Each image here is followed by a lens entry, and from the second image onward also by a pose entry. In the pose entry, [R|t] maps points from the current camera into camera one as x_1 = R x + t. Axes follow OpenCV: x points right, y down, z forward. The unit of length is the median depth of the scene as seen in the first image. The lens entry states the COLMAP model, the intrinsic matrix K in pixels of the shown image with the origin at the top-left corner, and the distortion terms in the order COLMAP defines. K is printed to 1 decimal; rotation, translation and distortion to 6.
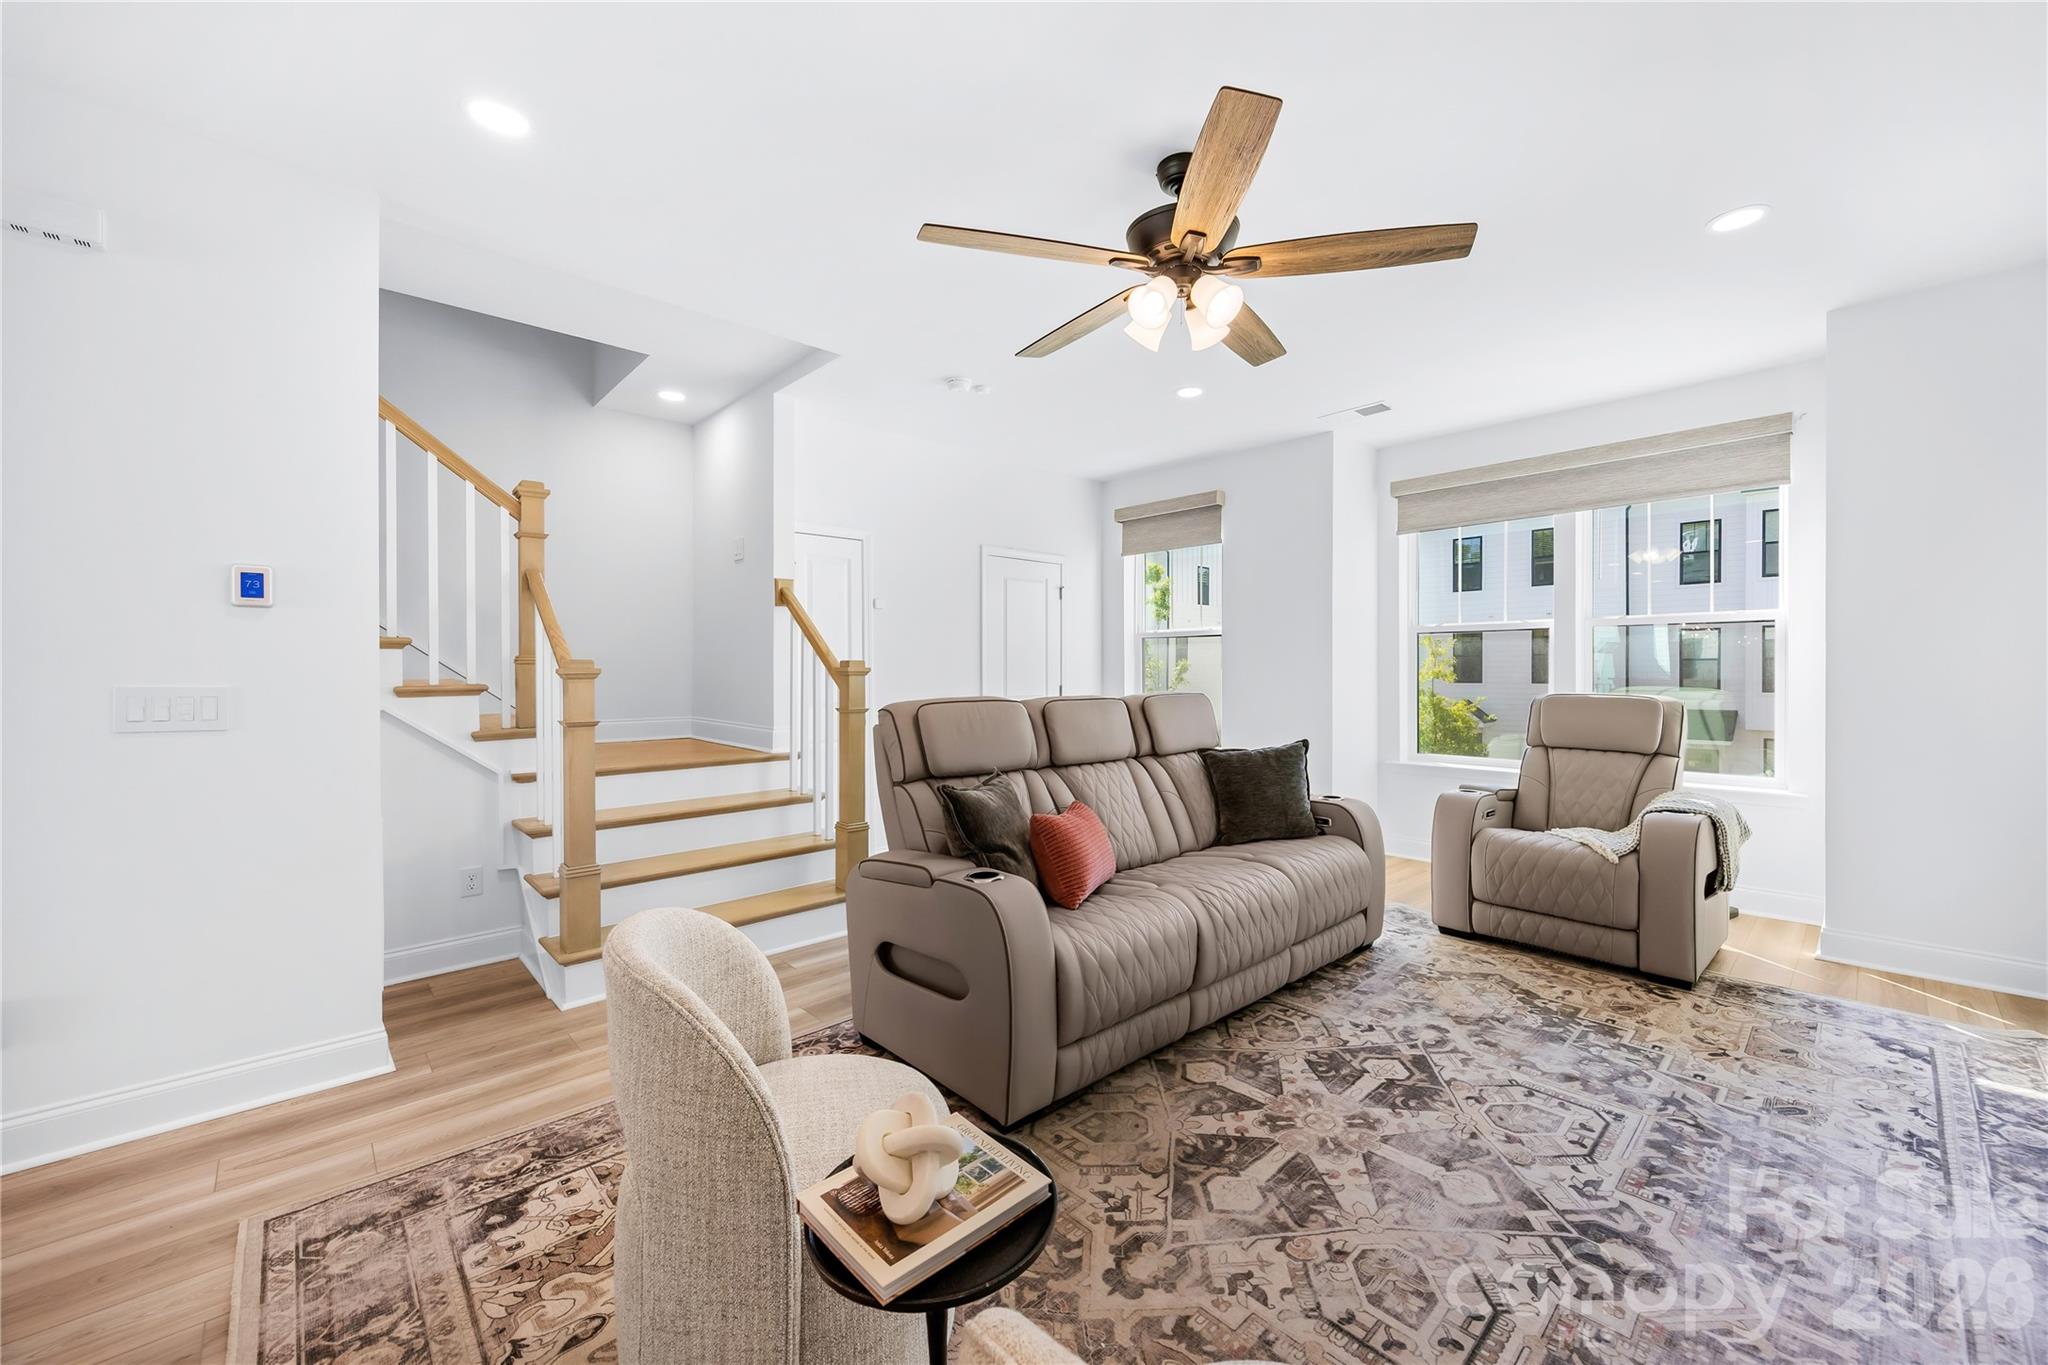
lens RADIAL K [[790.4, 0, 1037.7], [0, 790.4, 681.2], [0, 0, 1]] dist [0.003291, -0.000229]
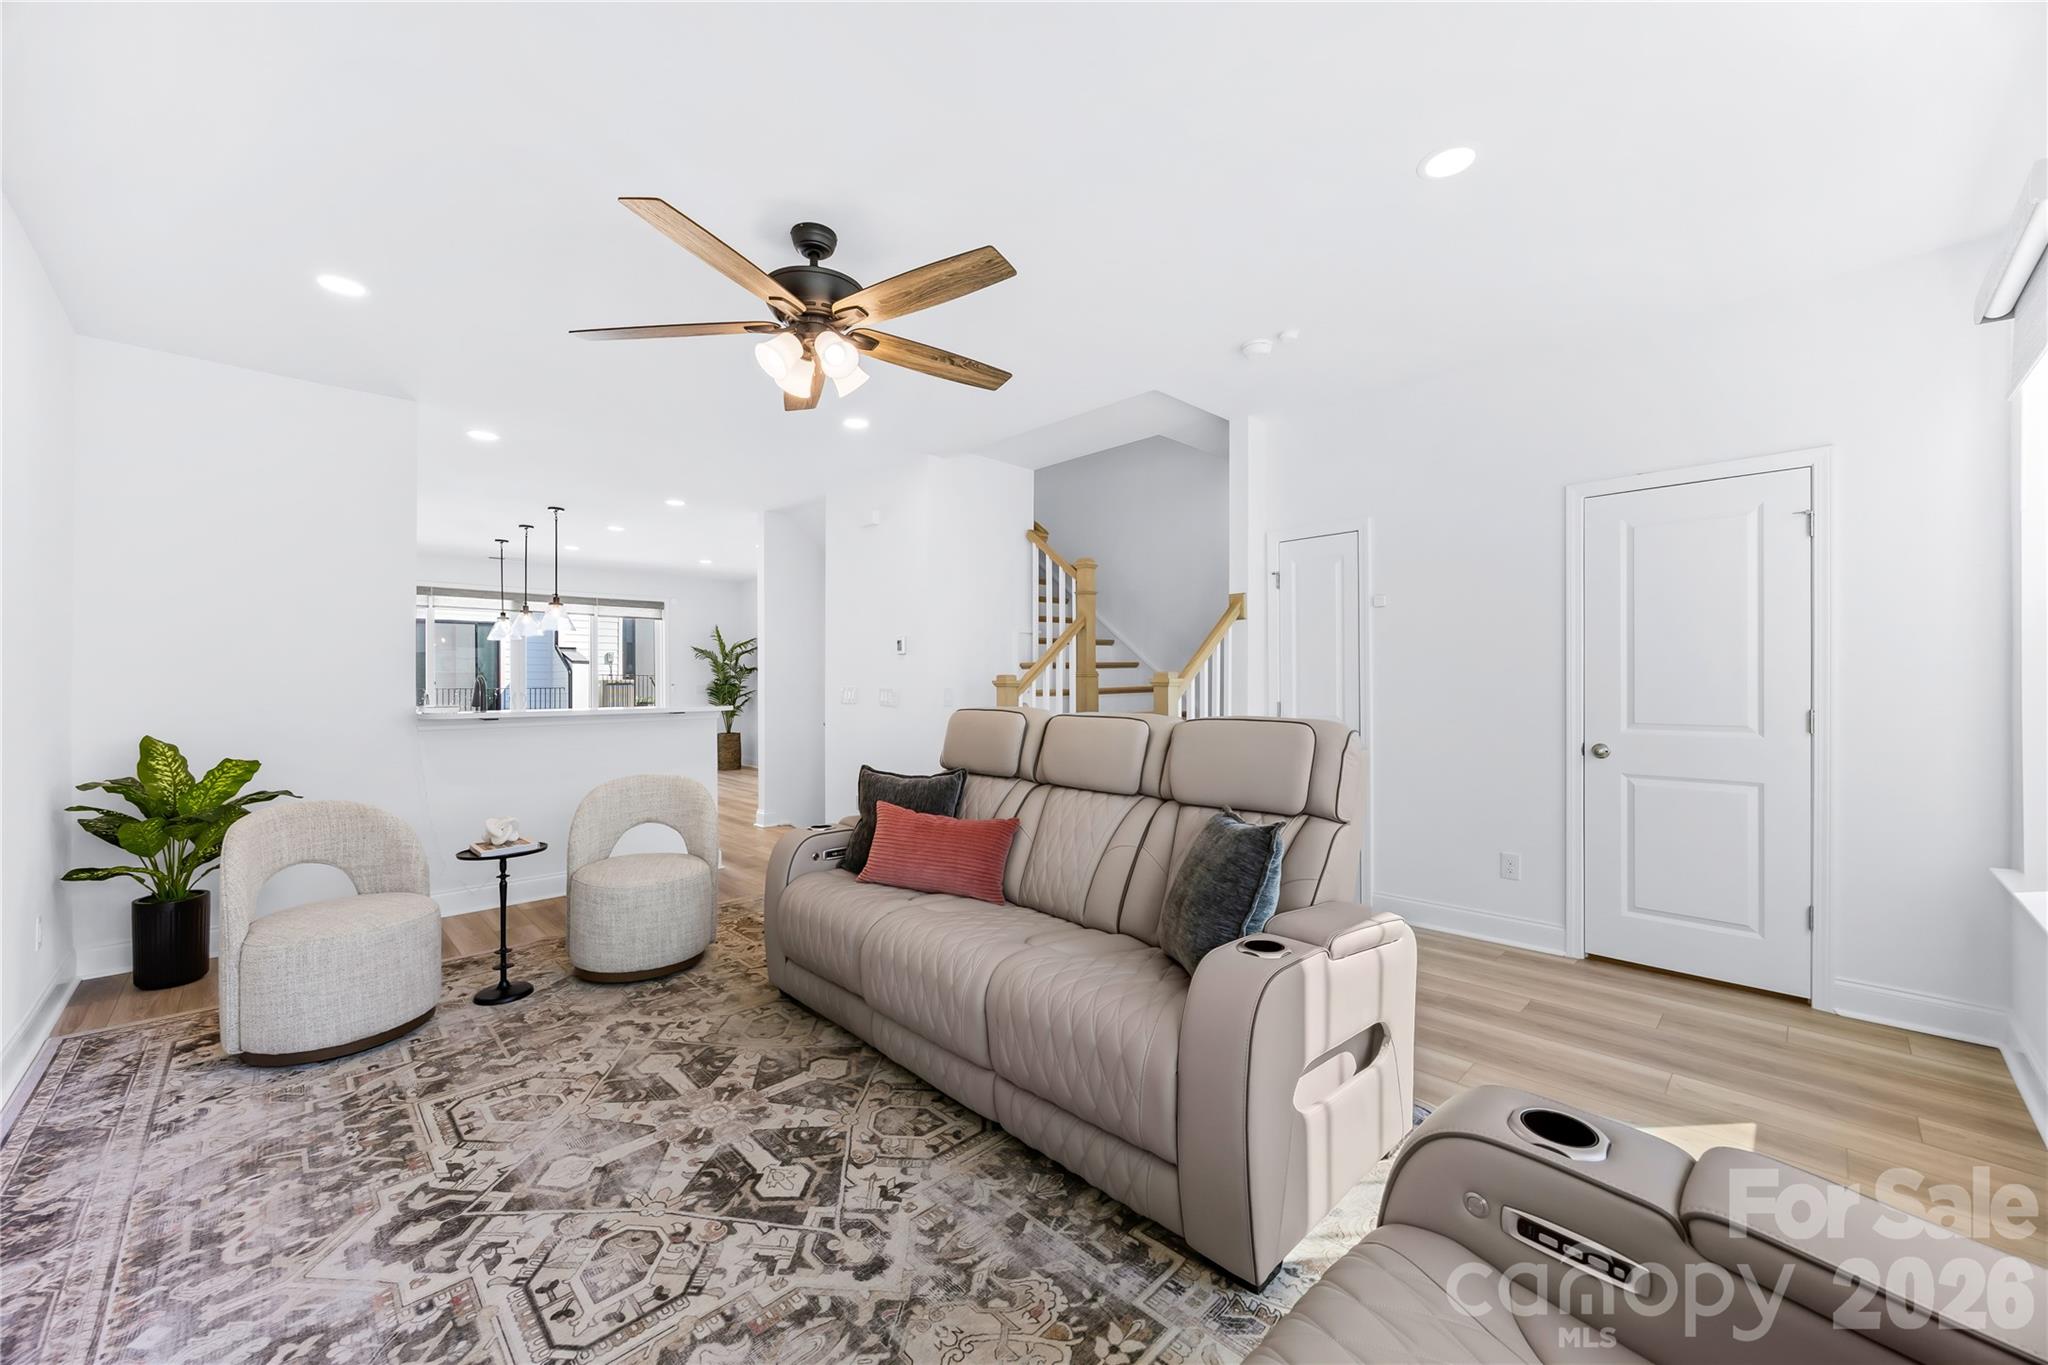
lens RADIAL K [[790.4, 0, 1039.7], [0, 790.4, 676.4], [0, 0, 1]] dist [0.003291, -0.000229]
pose [[0.019198, -0.000902, -0.999815, 1.525935], [-0.006674, 0.999977, -0.001030, -0.032901], [0.999793, 0.006693, 0.019192, 1.512104]]
